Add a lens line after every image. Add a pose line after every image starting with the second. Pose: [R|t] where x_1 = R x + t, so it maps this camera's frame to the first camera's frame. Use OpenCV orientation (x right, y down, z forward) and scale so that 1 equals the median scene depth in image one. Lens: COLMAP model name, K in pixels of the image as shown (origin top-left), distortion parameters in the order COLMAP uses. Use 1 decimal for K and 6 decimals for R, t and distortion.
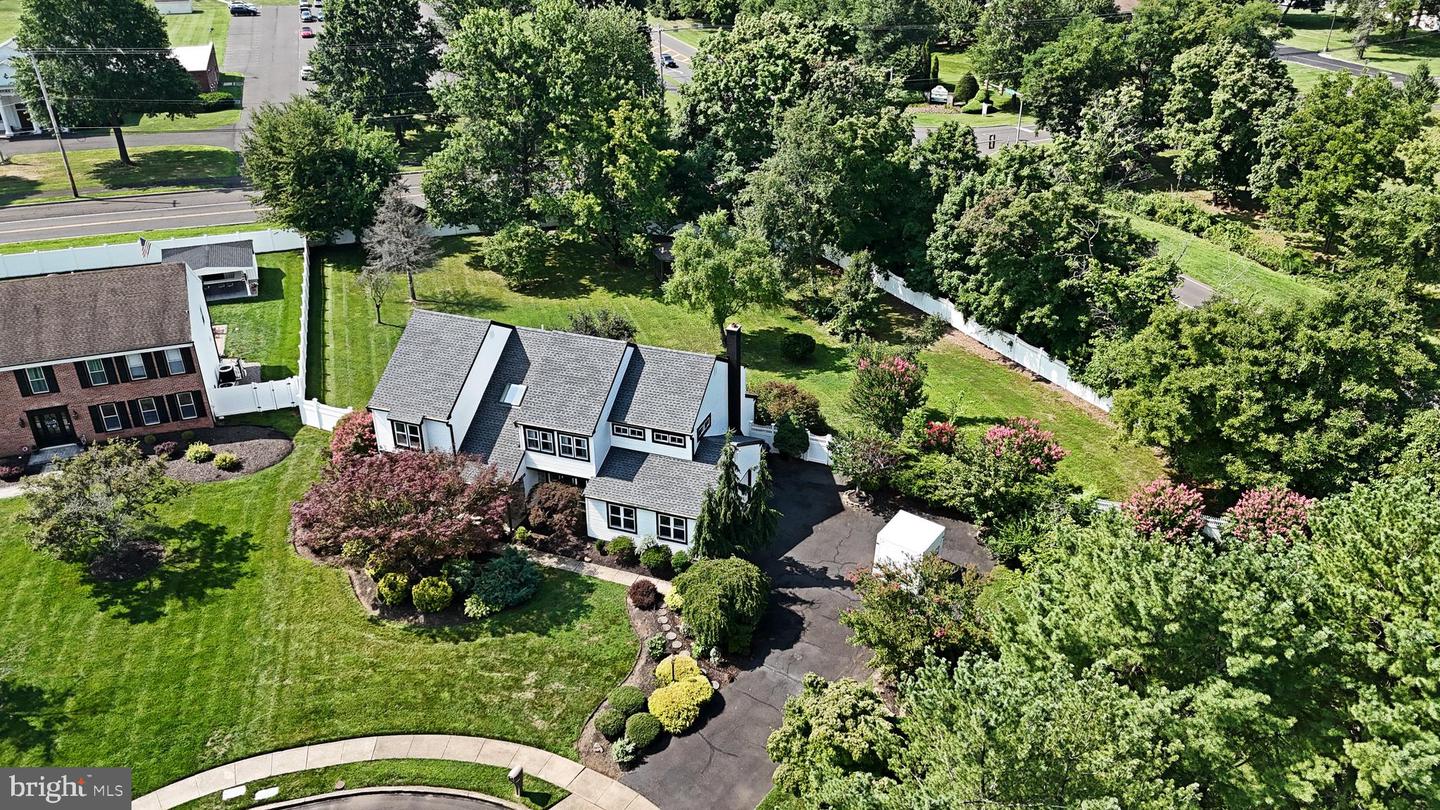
lens RADIAL K [[1062.4, 0, 716.9], [0, 1062.4, 401.2], [0, 0, 1]] dist [0.079314, -0.084526]
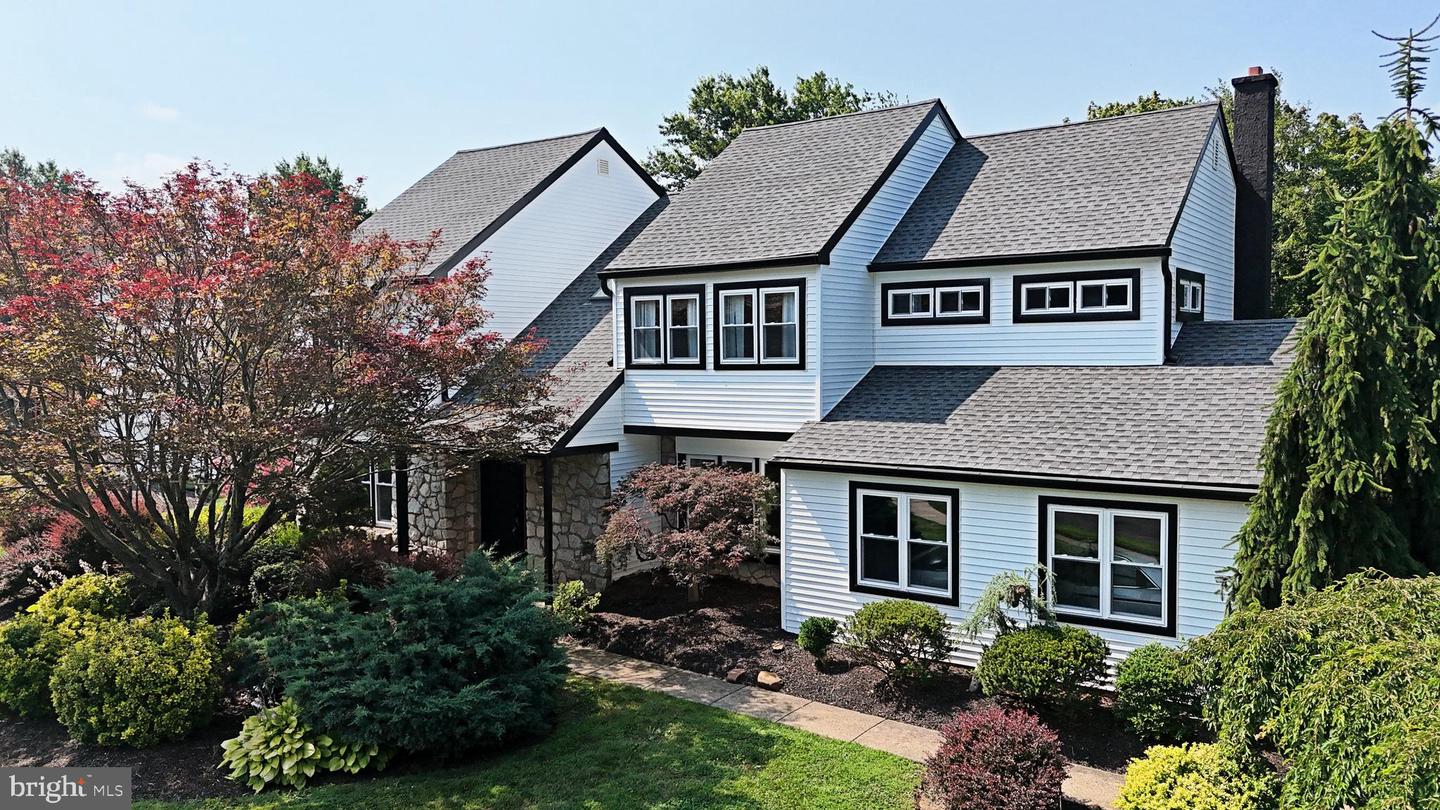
lens RADIAL K [[1071.1, 0, 717.6], [0, 1071.1, 403.3], [0, 0, 1]] dist [0.030524, -0.001451]
pose [[0.968051, 0.012965, -0.250420, -0.063995], [-0.113749, 0.912705, -0.392468, 0.184263], [0.223471, 0.408414, 0.885019, 0.698069]]
